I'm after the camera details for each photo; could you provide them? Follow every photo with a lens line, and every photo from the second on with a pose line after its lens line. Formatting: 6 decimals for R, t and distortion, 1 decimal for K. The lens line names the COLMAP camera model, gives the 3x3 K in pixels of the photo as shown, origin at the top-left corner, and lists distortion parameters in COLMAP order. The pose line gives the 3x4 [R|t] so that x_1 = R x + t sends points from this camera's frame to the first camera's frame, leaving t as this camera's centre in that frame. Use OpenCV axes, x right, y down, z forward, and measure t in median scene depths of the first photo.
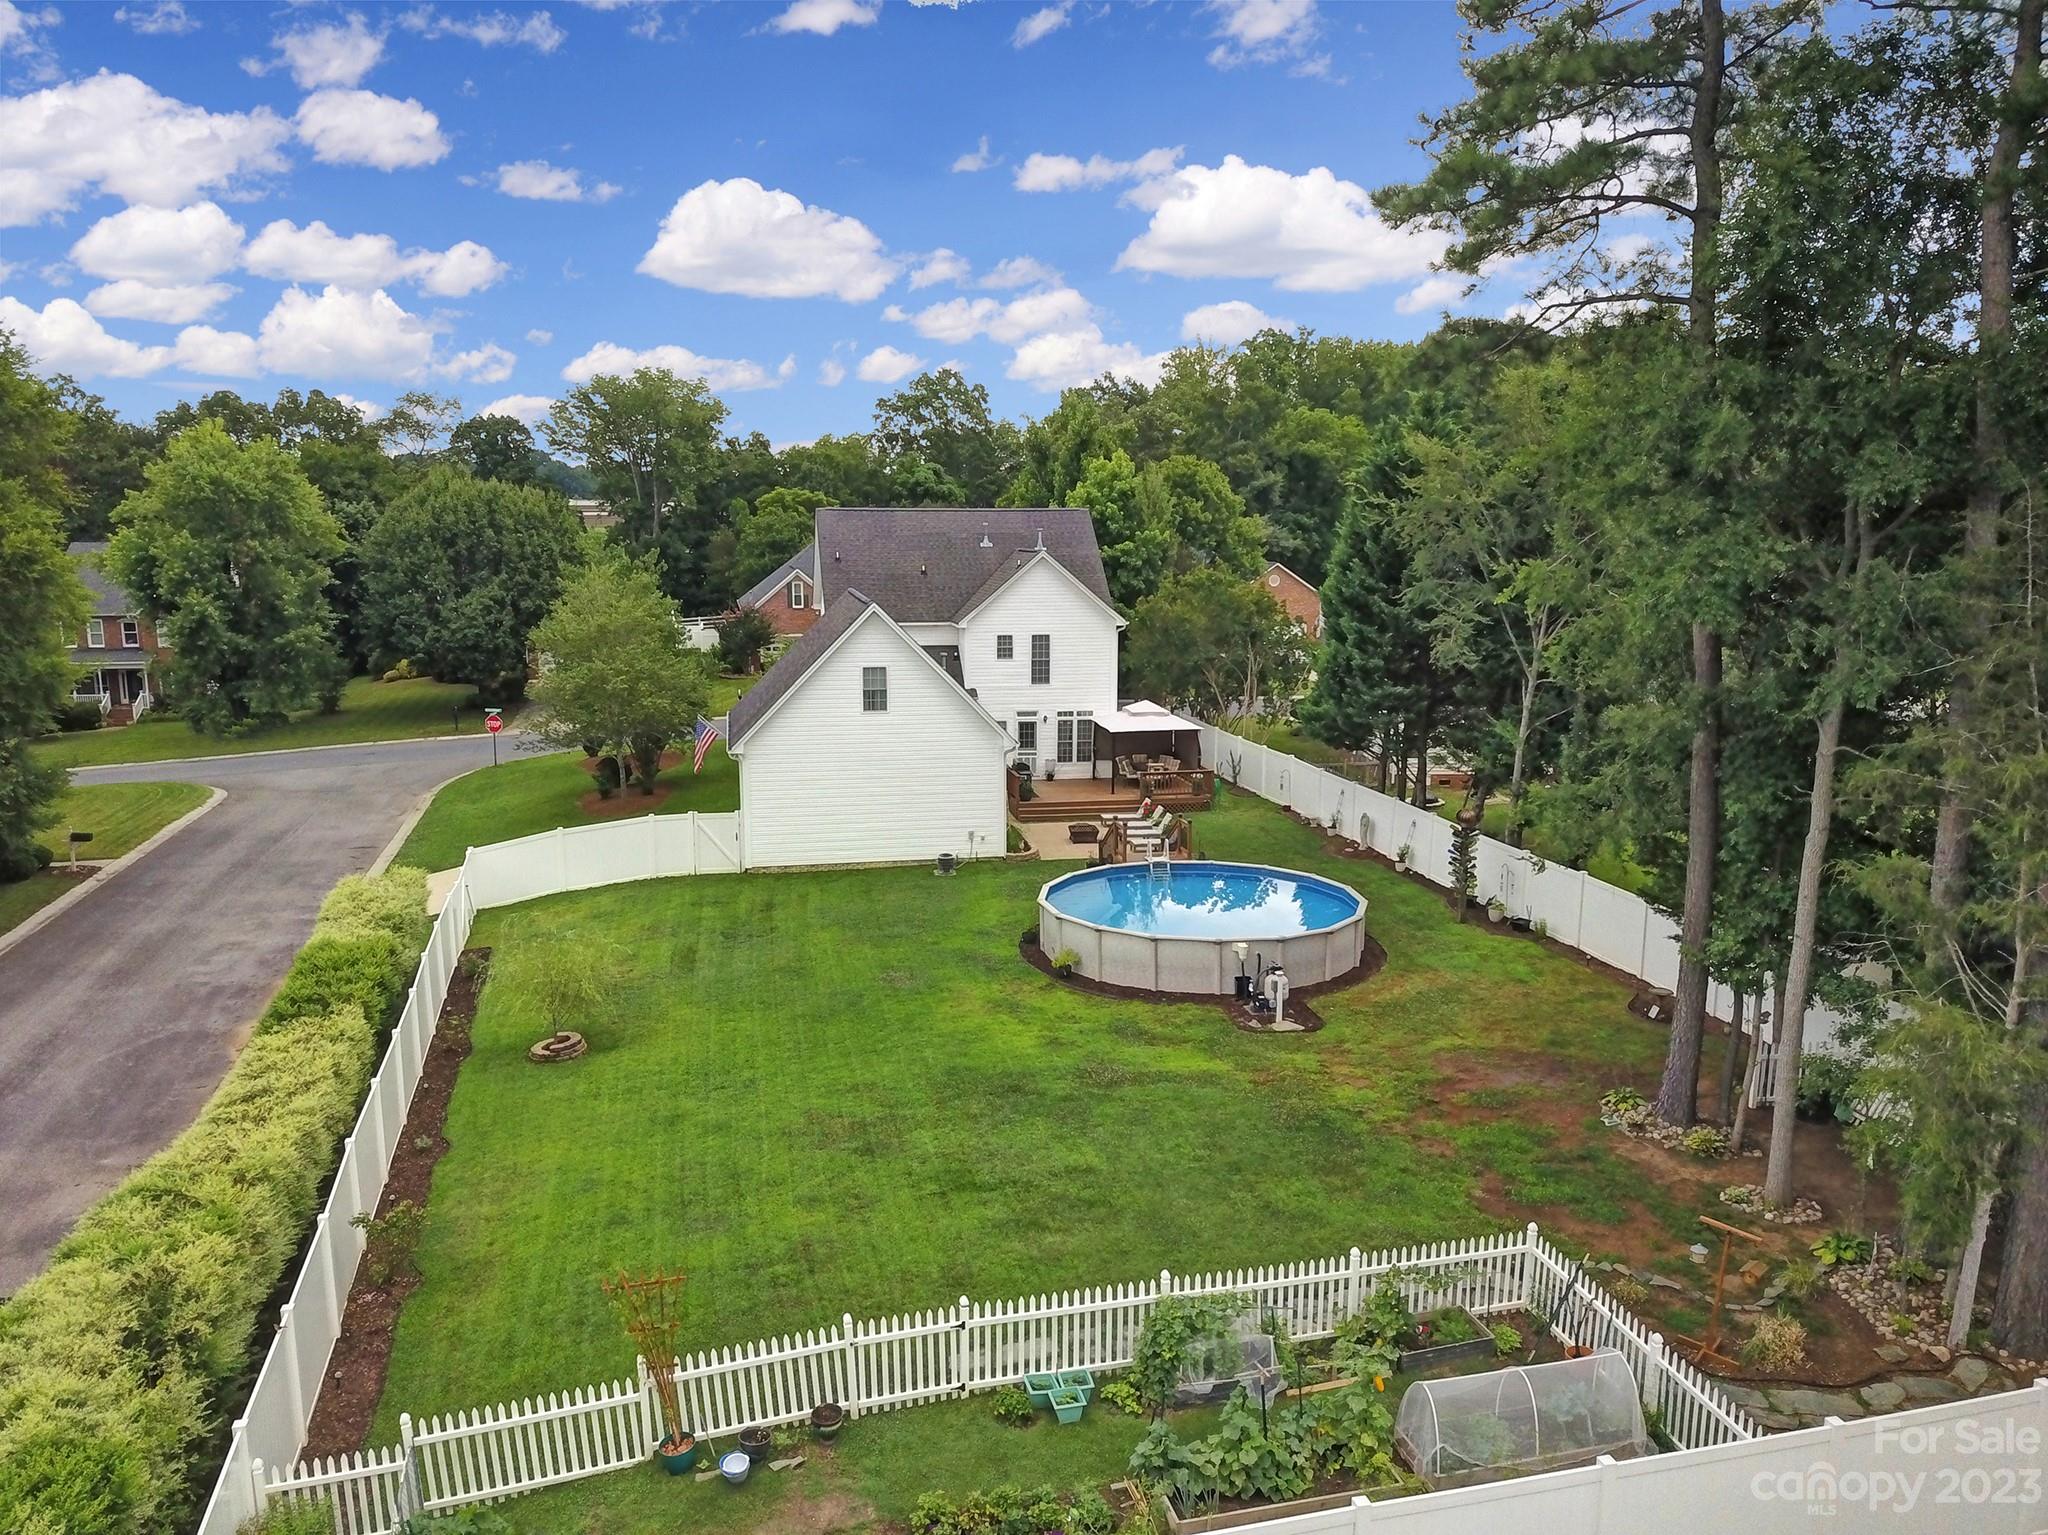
lens RADIAL K [[1554.9, 0, 1024.0], [0, 1554.9, 779.5], [0, 0, 1]] dist [0.020752, -0.006716]
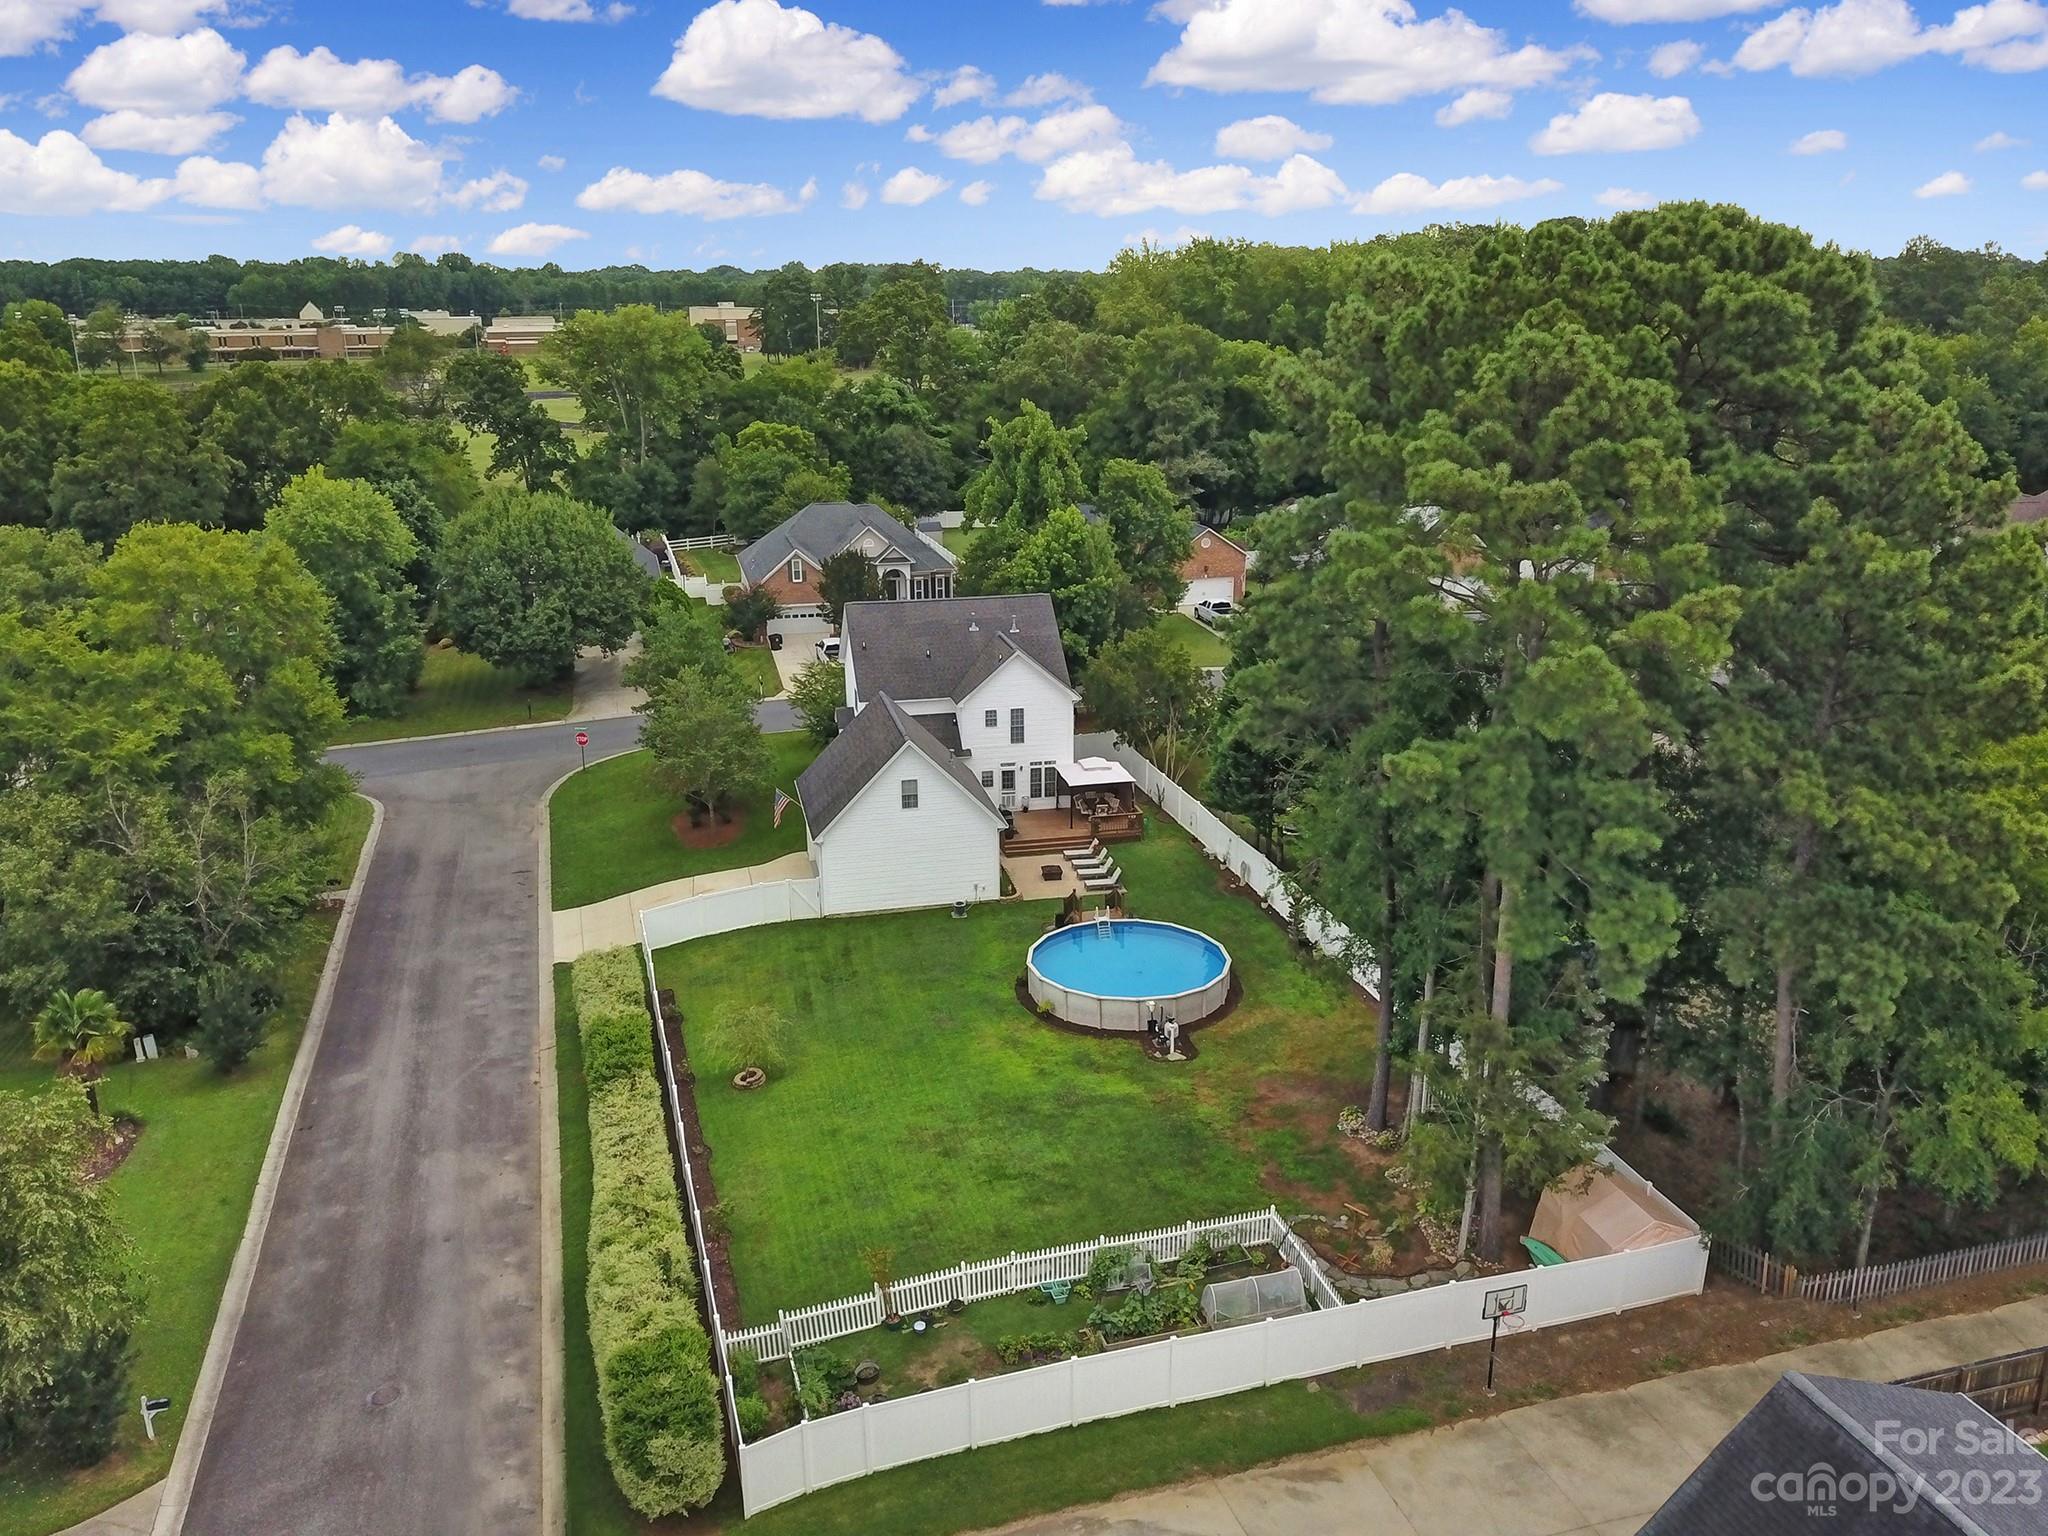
lens RADIAL K [[1611.4, 0, 1024.0], [0, 1611.4, 768.0], [0, 0, 1]] dist [0.070661, -0.143270]
pose [[0.999398, -0.017384, 0.030025, -0.040822], [0.013633, 0.992573, 0.120883, -0.325787], [-0.031904, -0.120401, 0.992213, -0.627523]]
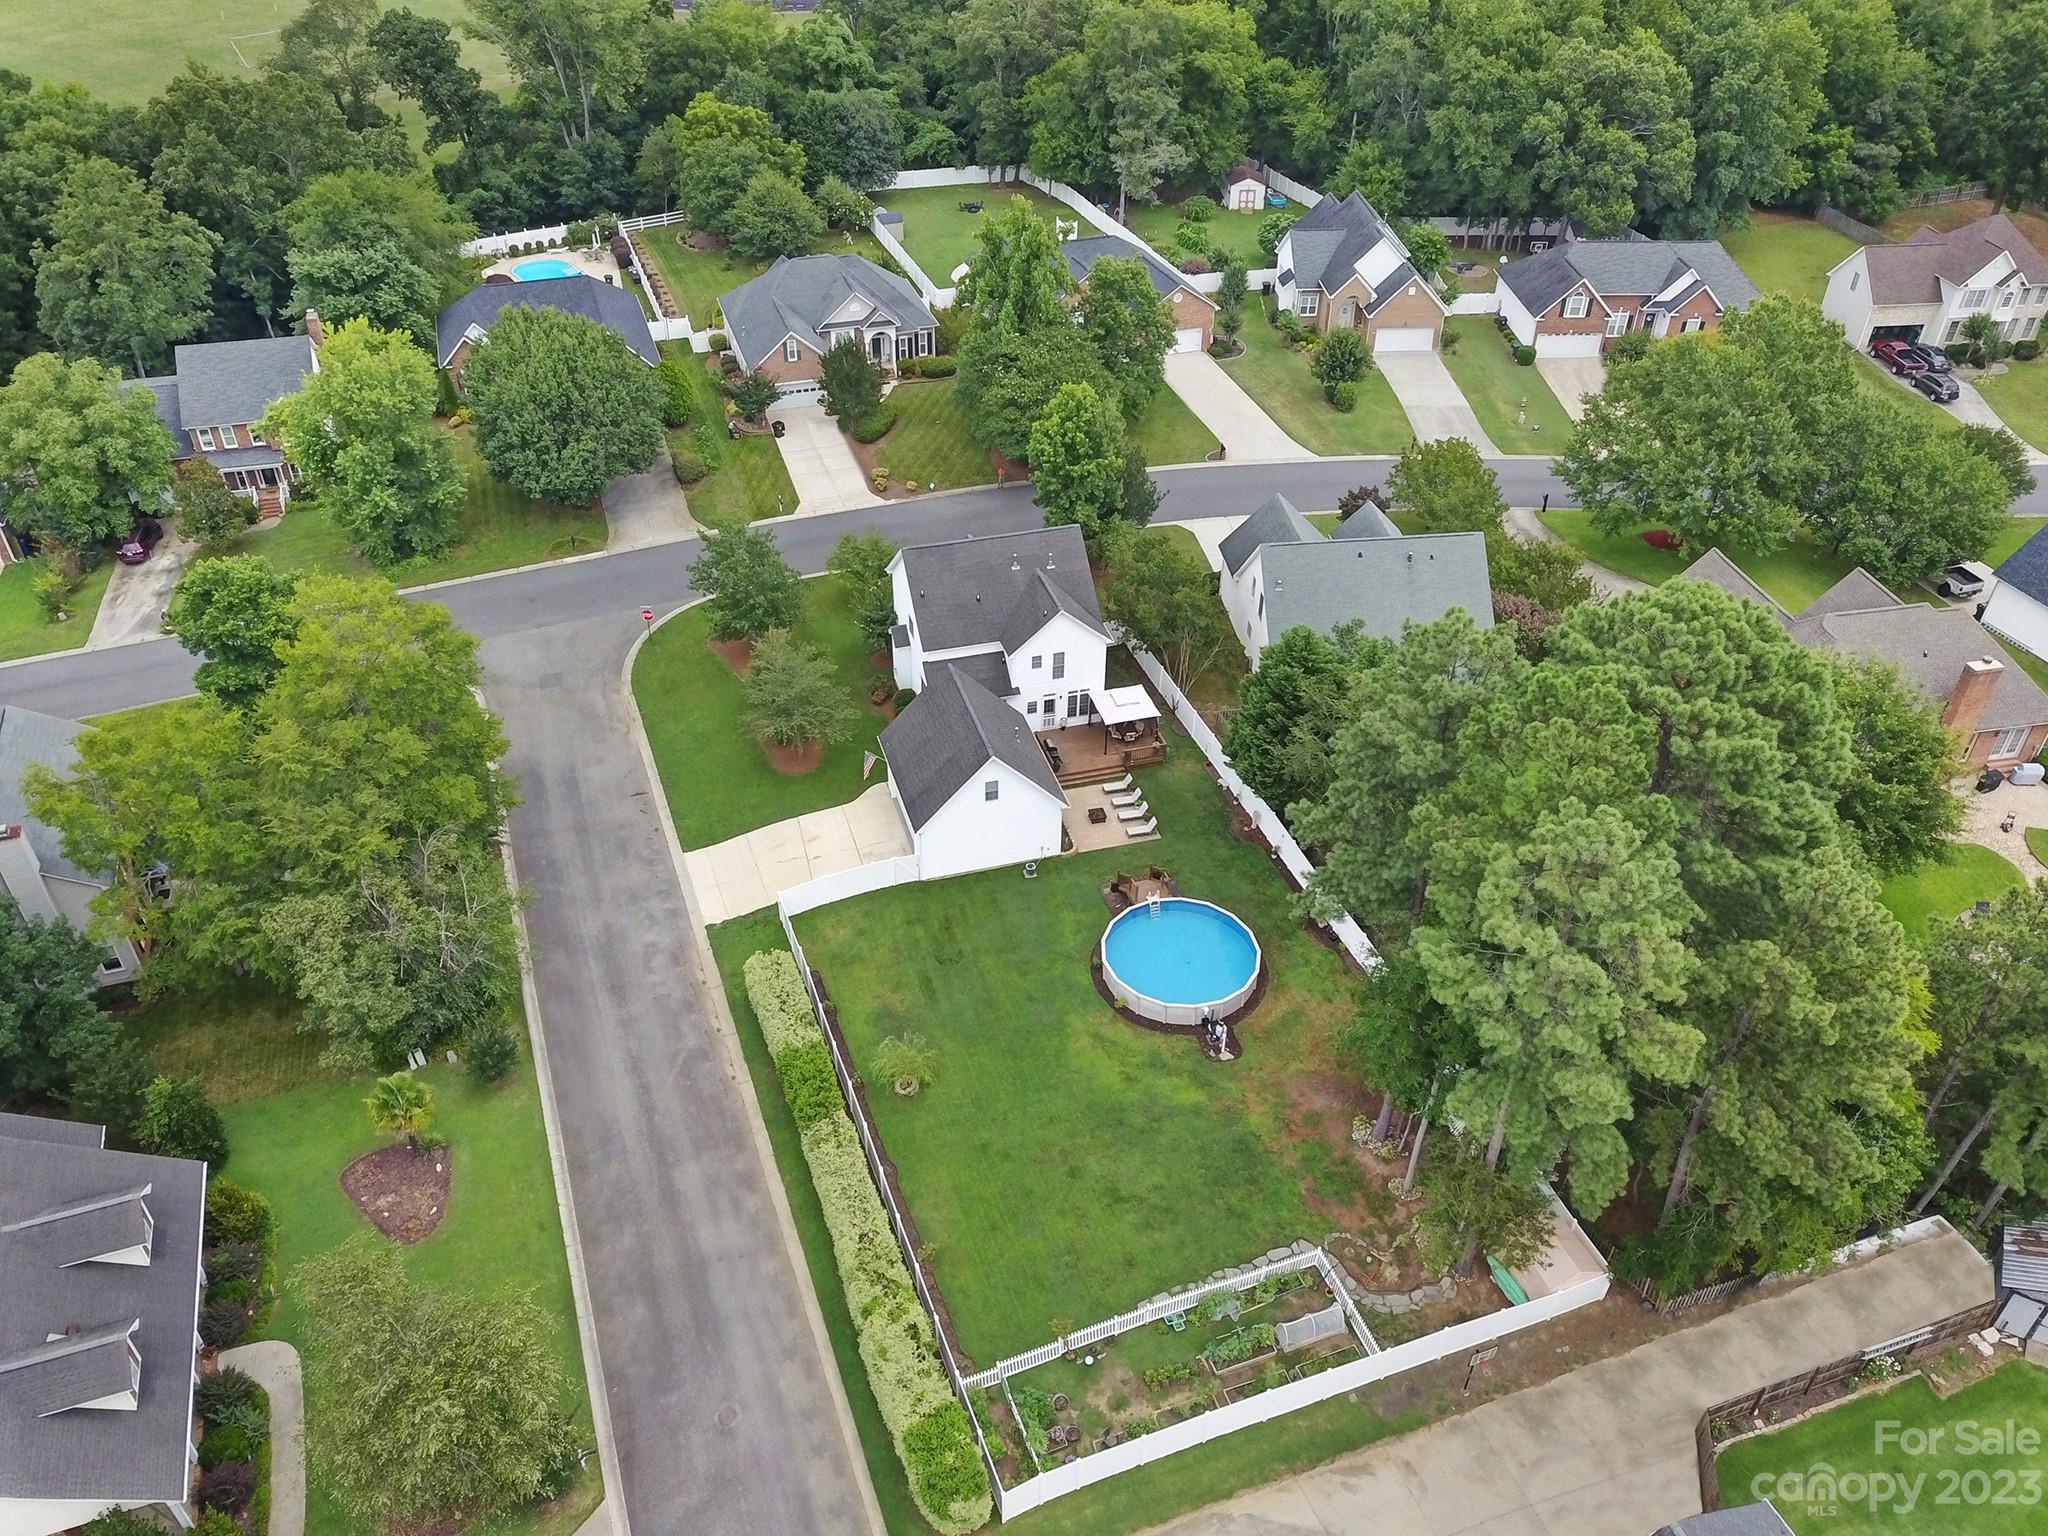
lens RADIAL K [[1554.9, 0, 1024.0], [0, 1554.9, 780.0], [0, 0, 1]] dist [0.020752, -0.006716]
pose [[0.994147, -0.055338, 0.092789, -0.273753], [0.005448, 0.883446, 0.468502, -1.101990], [-0.107901, -0.465254, 0.878576, -0.678560]]
